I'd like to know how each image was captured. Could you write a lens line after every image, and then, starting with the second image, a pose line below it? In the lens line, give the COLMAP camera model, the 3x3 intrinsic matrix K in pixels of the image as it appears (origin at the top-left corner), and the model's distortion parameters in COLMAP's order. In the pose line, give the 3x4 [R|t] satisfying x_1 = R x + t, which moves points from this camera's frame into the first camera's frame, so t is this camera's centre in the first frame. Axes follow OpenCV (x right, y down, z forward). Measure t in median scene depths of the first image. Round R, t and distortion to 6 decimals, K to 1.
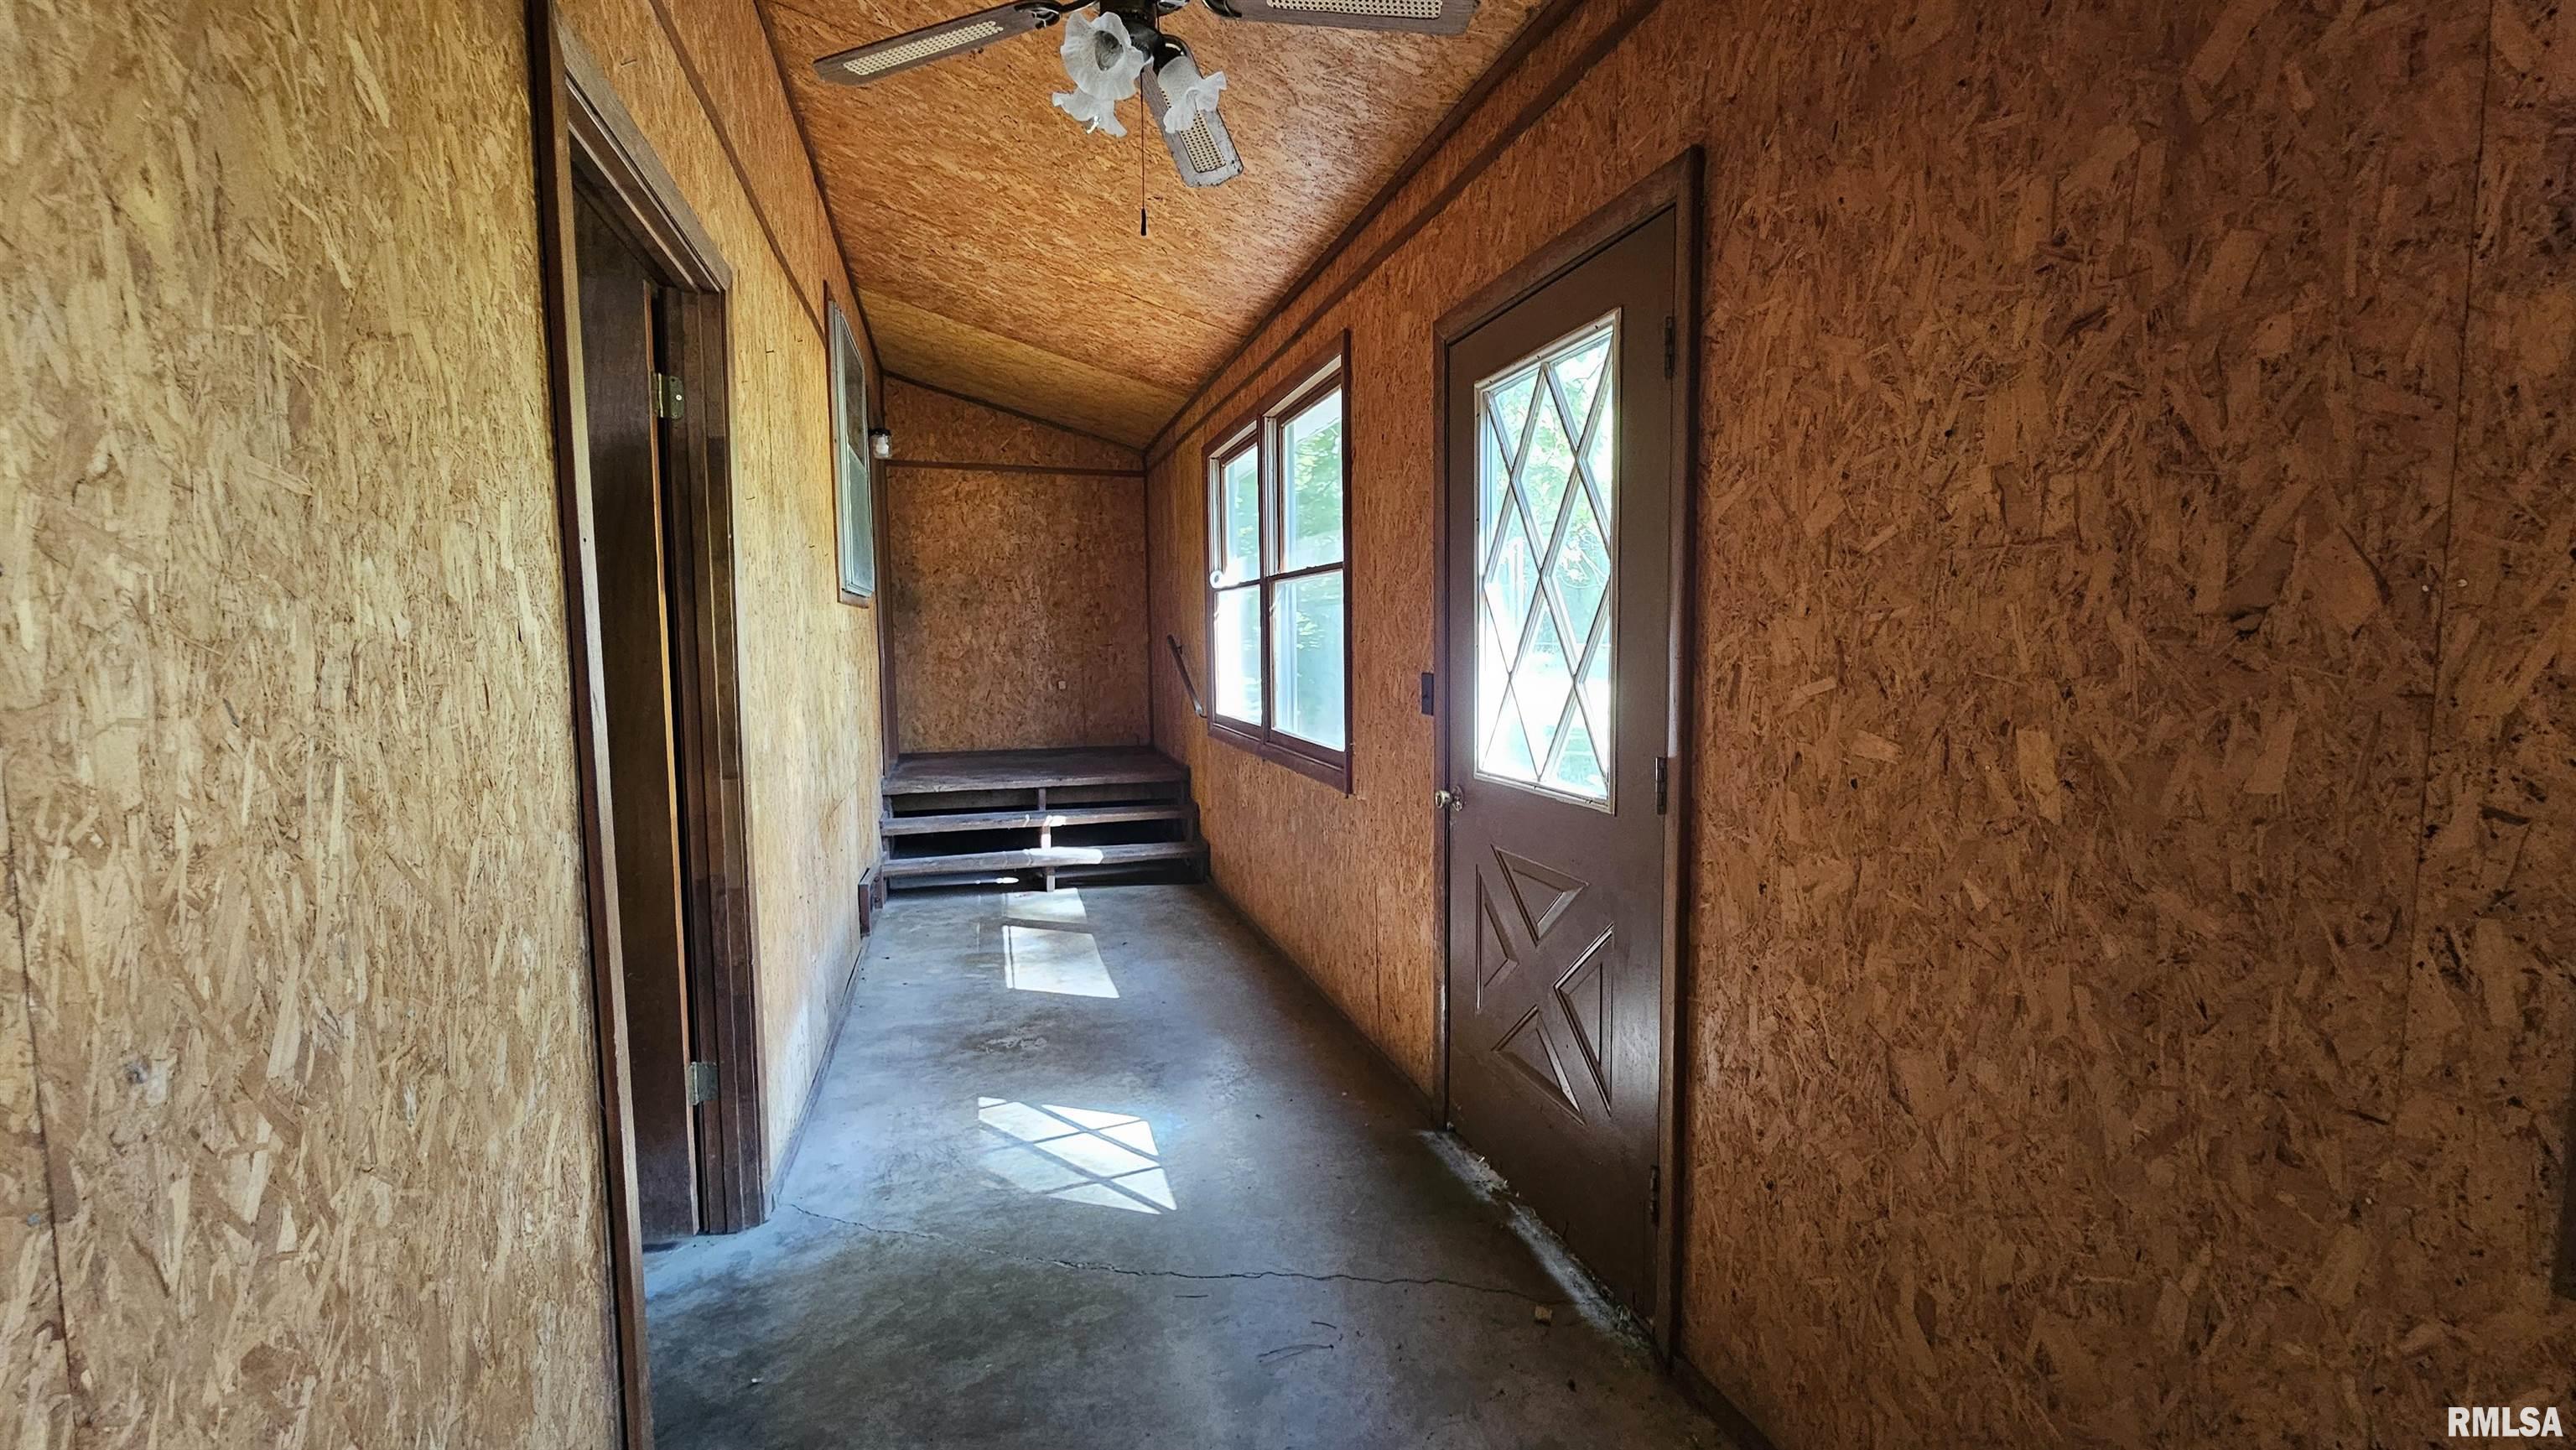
lens RADIAL K [[1055.4, 0, 1295.8], [0, 1055.4, 721.9], [0, 0, 1]] dist [-0.012367, 0.000197]
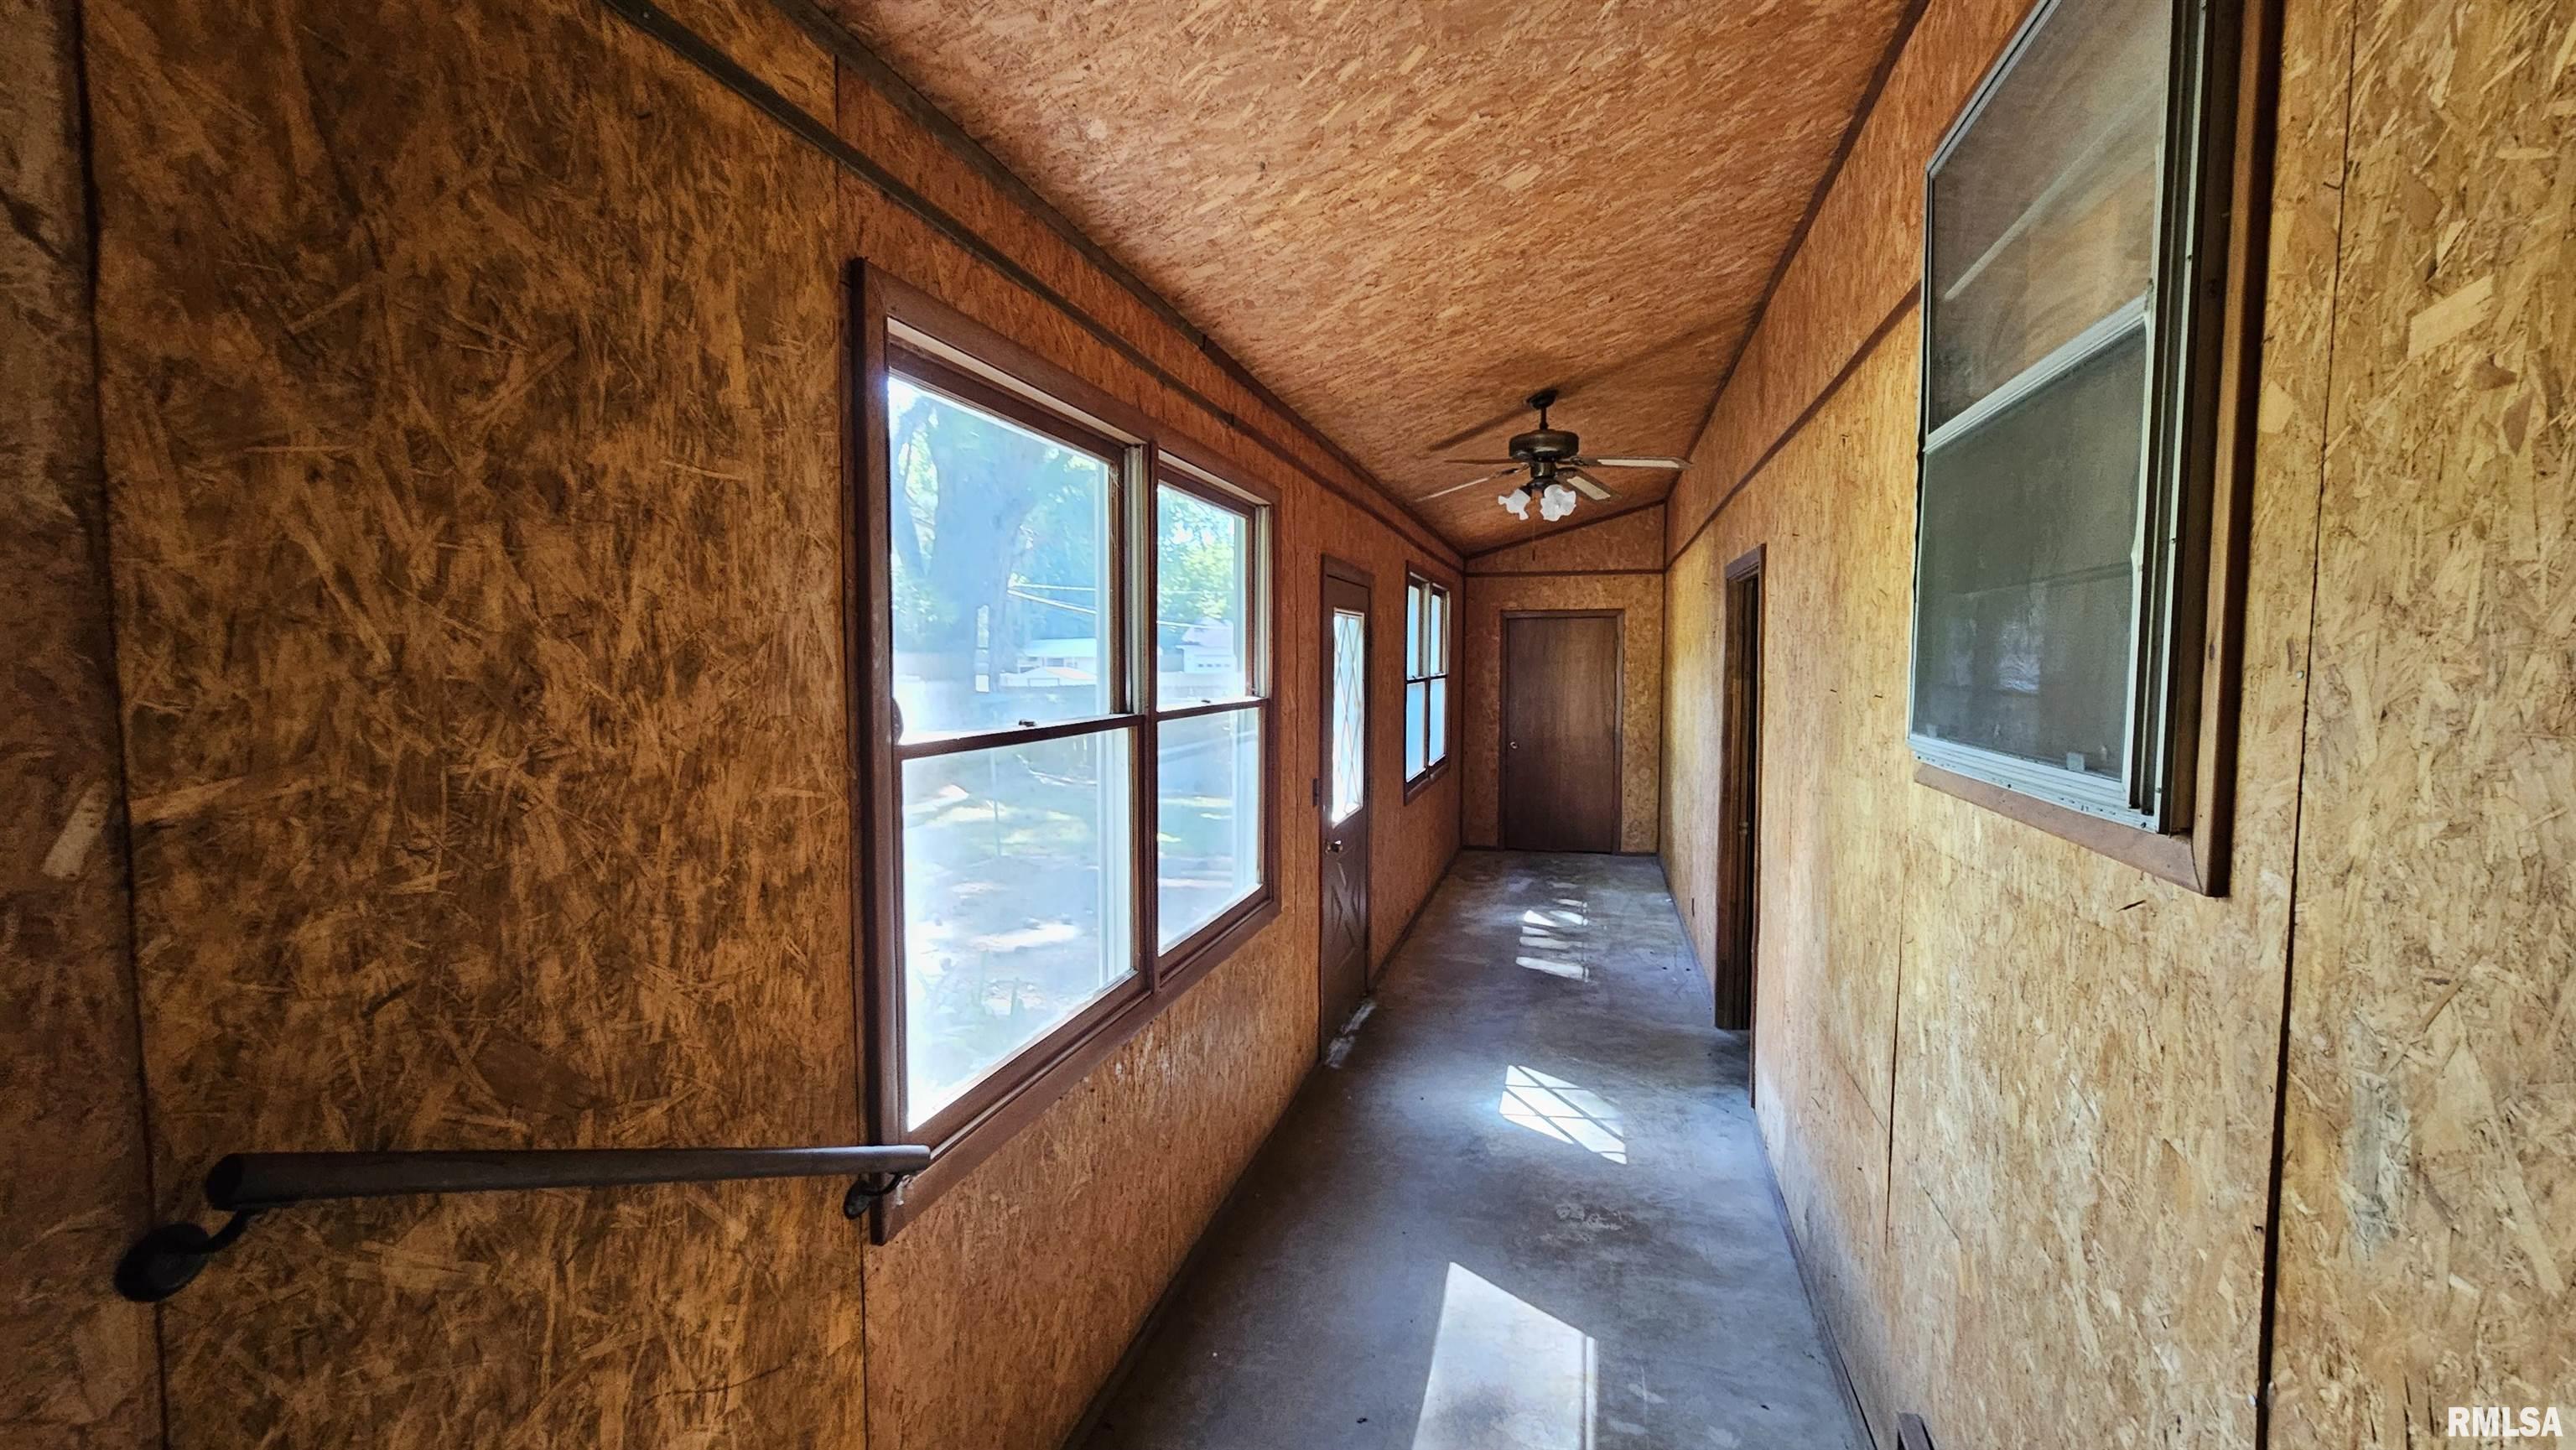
lens RADIAL K [[1055.4, 0, 1296.2], [0, 1055.4, 725.4], [0, 0, 1]] dist [-0.012367, 0.000197]
pose [[-0.847123, -0.027060, 0.530708, -0.623196], [0.045277, 0.991395, 0.122821, -0.296757], [-0.529465, 0.128074, -0.838608, 2.197878]]
